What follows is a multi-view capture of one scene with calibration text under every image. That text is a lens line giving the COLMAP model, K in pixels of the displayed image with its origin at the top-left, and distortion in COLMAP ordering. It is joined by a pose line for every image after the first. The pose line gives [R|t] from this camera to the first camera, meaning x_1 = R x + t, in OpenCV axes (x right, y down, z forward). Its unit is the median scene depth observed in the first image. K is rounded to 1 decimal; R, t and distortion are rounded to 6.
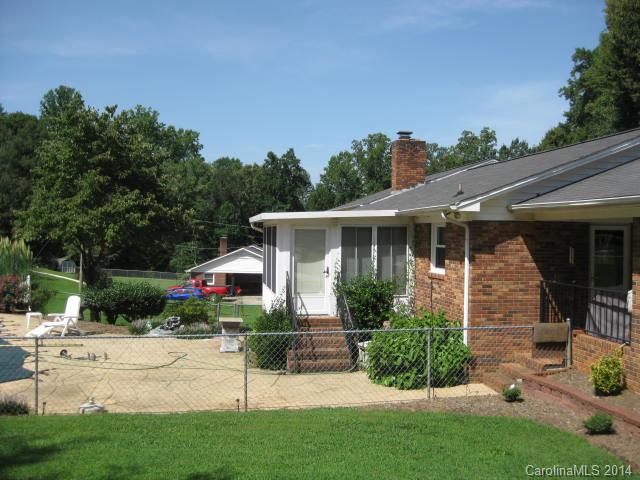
lens RADIAL K [[647.3, 0, 320.0], [0, 647.3, 240.0], [0, 0, 1]] dist [-0.169211, 0.108374]
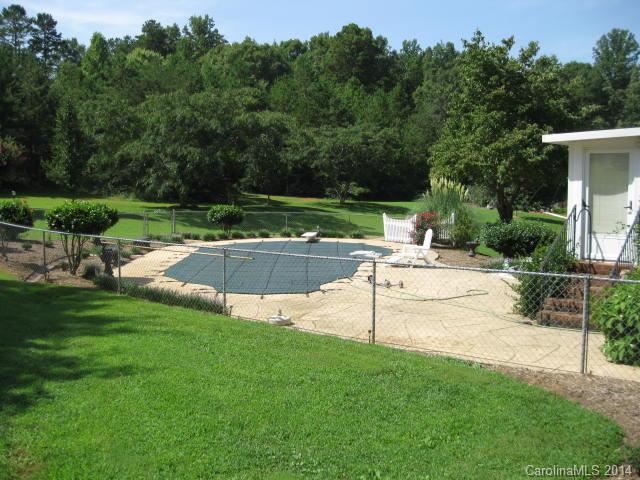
lens RADIAL K [[647.3, 0, 320.0], [0, 647.3, 240.0], [0, 0, 1]] dist [-0.169211, 0.108374]
pose [[0.644568, 0.058060, -0.762339, 0.346379], [0.001434, 0.997019, 0.077146, 0.030087], [0.764545, -0.050819, 0.642563, 0.228175]]
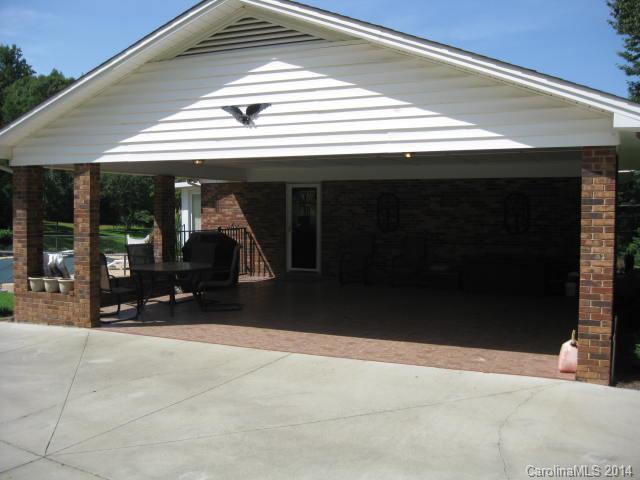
lens RADIAL K [[647.3, 0, 320.0], [0, 647.3, 240.0], [0, 0, 1]] dist [-0.169211, 0.108374]
pose [[0.825629, 0.019946, -0.563861, 0.975041], [-0.001153, 0.999433, 0.033664, 0.035118], [0.564213, -0.027144, 0.825183, -0.002282]]
